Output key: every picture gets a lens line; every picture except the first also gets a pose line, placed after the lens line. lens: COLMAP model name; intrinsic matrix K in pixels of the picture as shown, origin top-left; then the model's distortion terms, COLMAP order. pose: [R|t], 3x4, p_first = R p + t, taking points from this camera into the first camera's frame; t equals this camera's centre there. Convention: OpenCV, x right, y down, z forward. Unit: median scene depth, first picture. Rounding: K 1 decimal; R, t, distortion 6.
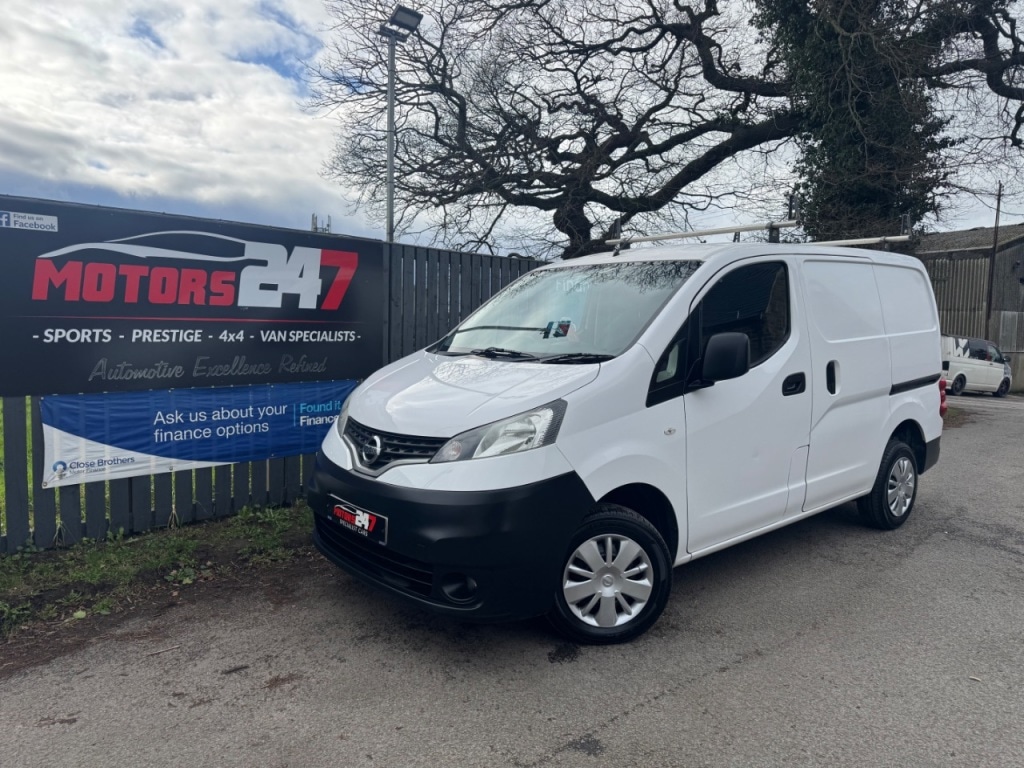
lens RADIAL K [[721.2, 0, 514.9], [0, 721.2, 384.8], [0, 0, 1]] dist [0.041276, -0.050252]
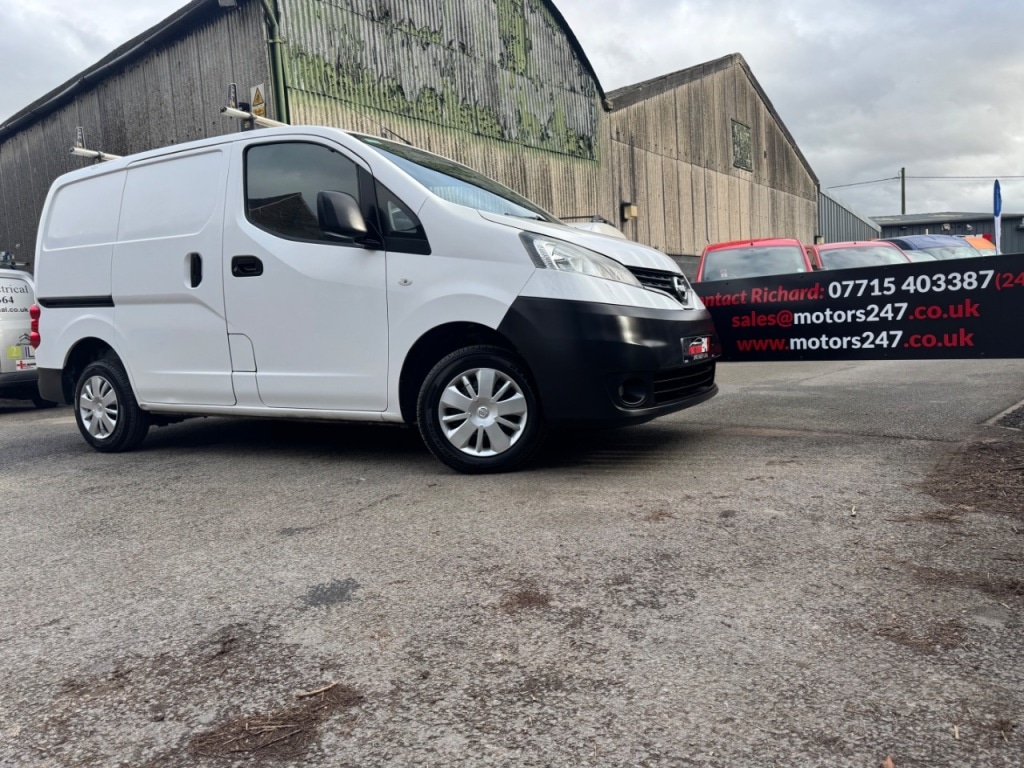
lens RADIAL K [[721.2, 0, 509.2], [0, 721.2, 382.6], [0, 0, 1]] dist [0.041276, -0.050252]
pose [[-0.923440, 0.062639, -0.378596, 0.110691], [0.009595, 0.990048, 0.140401, 0.087358], [0.383623, 0.126020, -0.914851, 1.175682]]
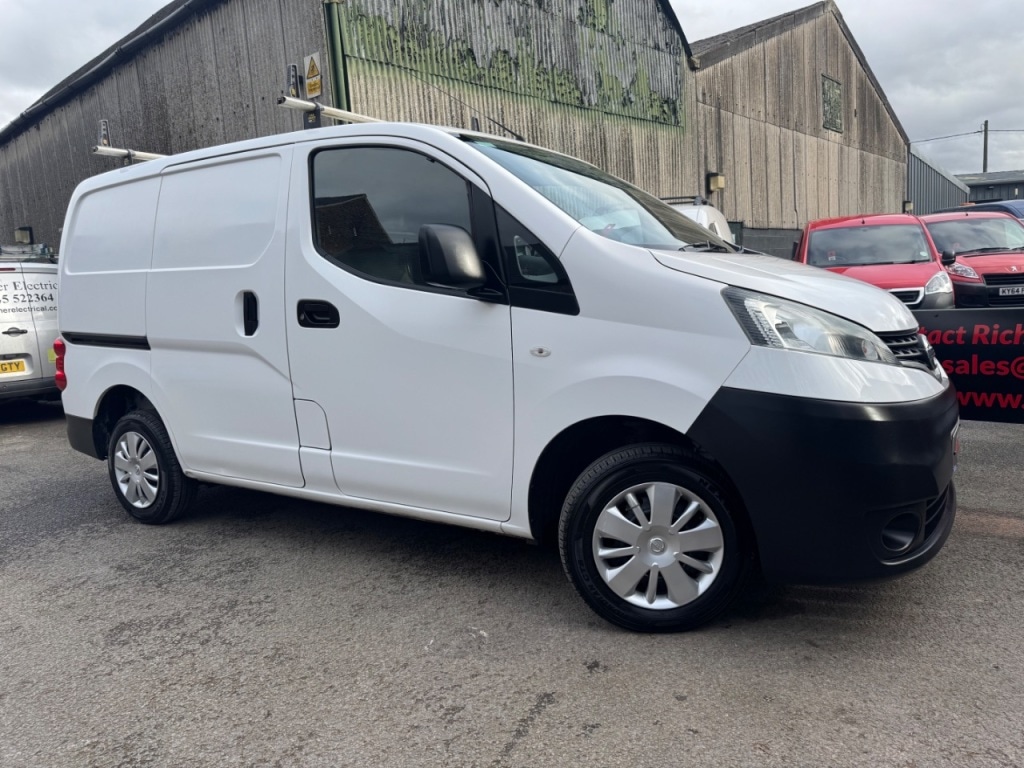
lens RADIAL K [[721.2, 0, 514.5], [0, 721.2, 381.5], [0, 0, 1]] dist [0.041276, -0.050252]
pose [[-0.942465, 0.080712, -0.324416, 0.112005], [0.018142, 0.981336, 0.191444, -0.000252], [0.333813, 0.174544, -0.926339, 0.897539]]
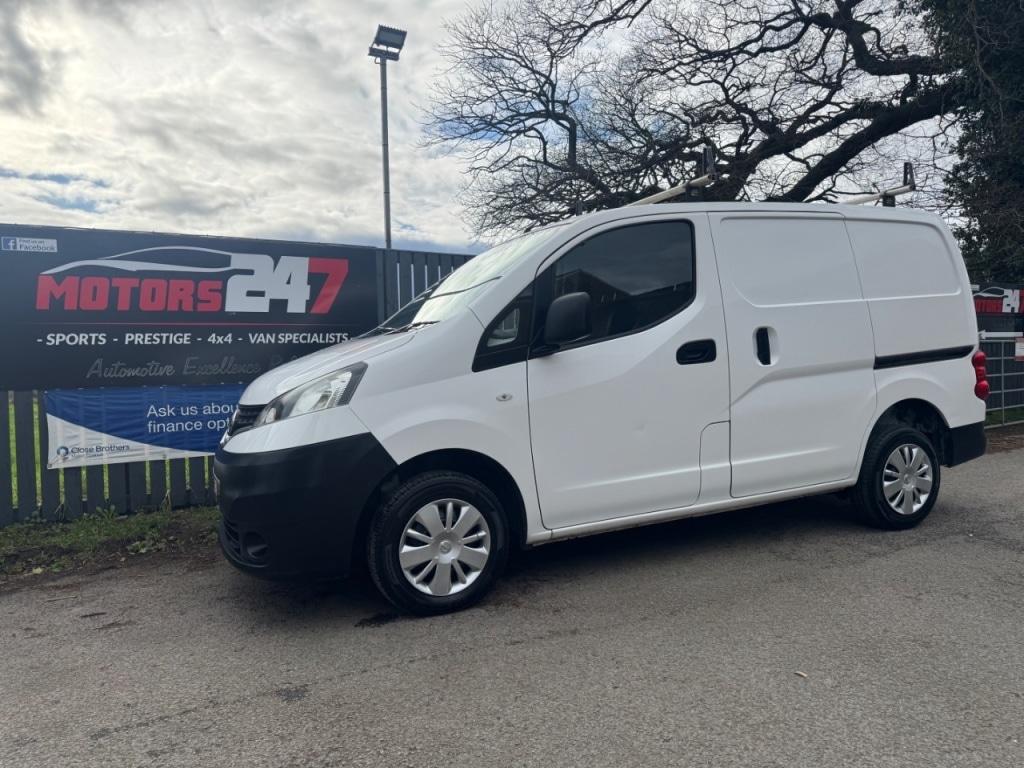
lens RADIAL K [[721.2, 0, 509.9], [0, 721.2, 387.0], [0, 0, 1]] dist [0.041276, -0.050252]
pose [[0.960284, -0.031600, -0.277230, 0.389834], [0.019349, 0.998716, -0.046815, 0.077033], [0.278353, 0.039591, 0.959663, 0.068598]]
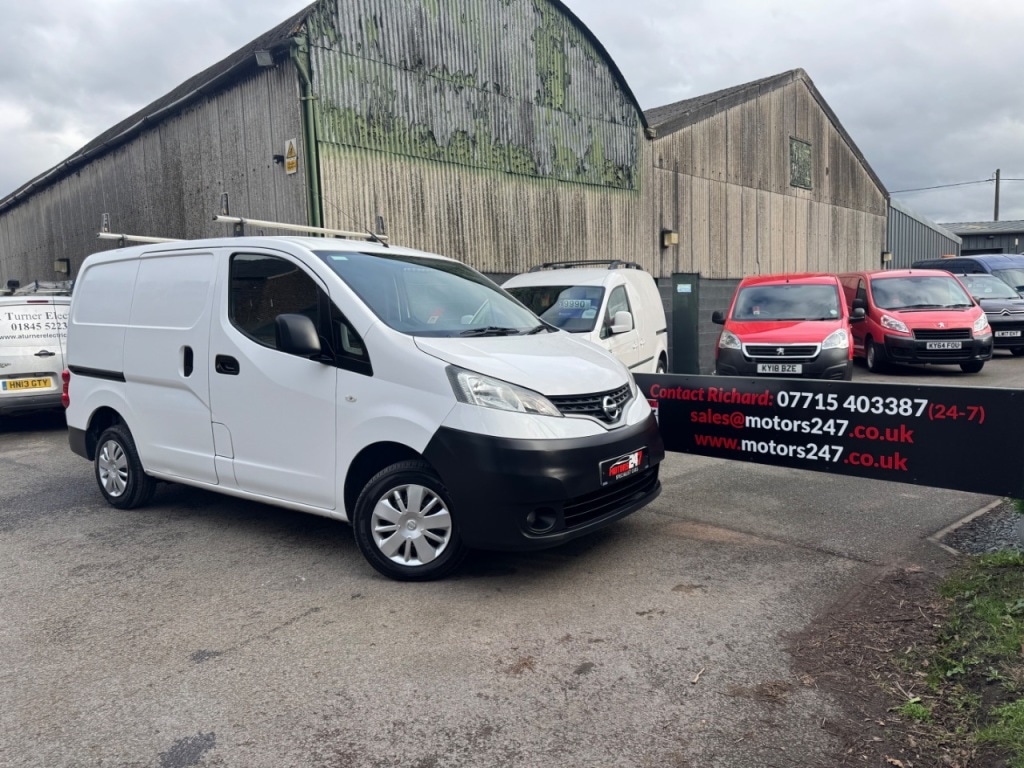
lens RADIAL K [[721.2, 0, 509.4], [0, 721.2, 383.4], [0, 0, 1]] dist [0.041276, -0.050252]
pose [[-0.958238, 0.034550, -0.283876, -0.032783], [-0.011427, 0.987256, 0.158731, -0.077262], [0.285742, 0.155346, -0.945632, 1.272898]]
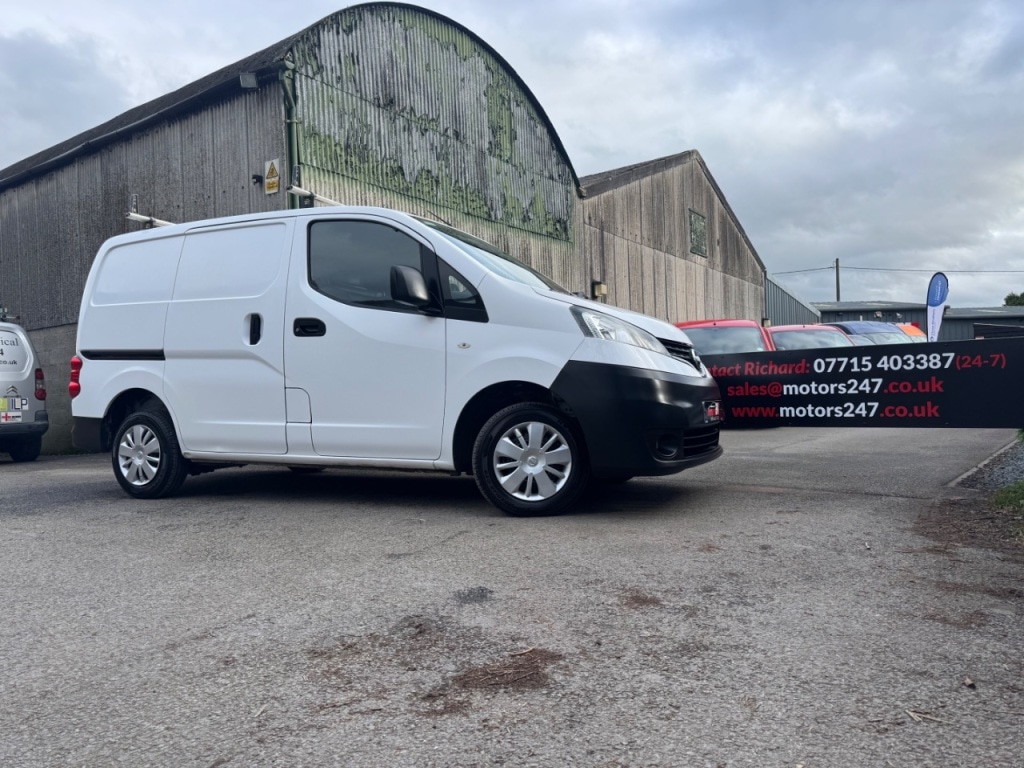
lens RADIAL K [[721.2, 0, 510.6], [0, 721.2, 386.7], [0, 0, 1]] dist [0.041276, -0.050252]
pose [[-0.892965, 0.000569, -0.450126, 0.267322], [-0.023872, 0.998532, 0.048619, 0.094572], [0.449493, 0.054160, -0.891641, 1.224959]]
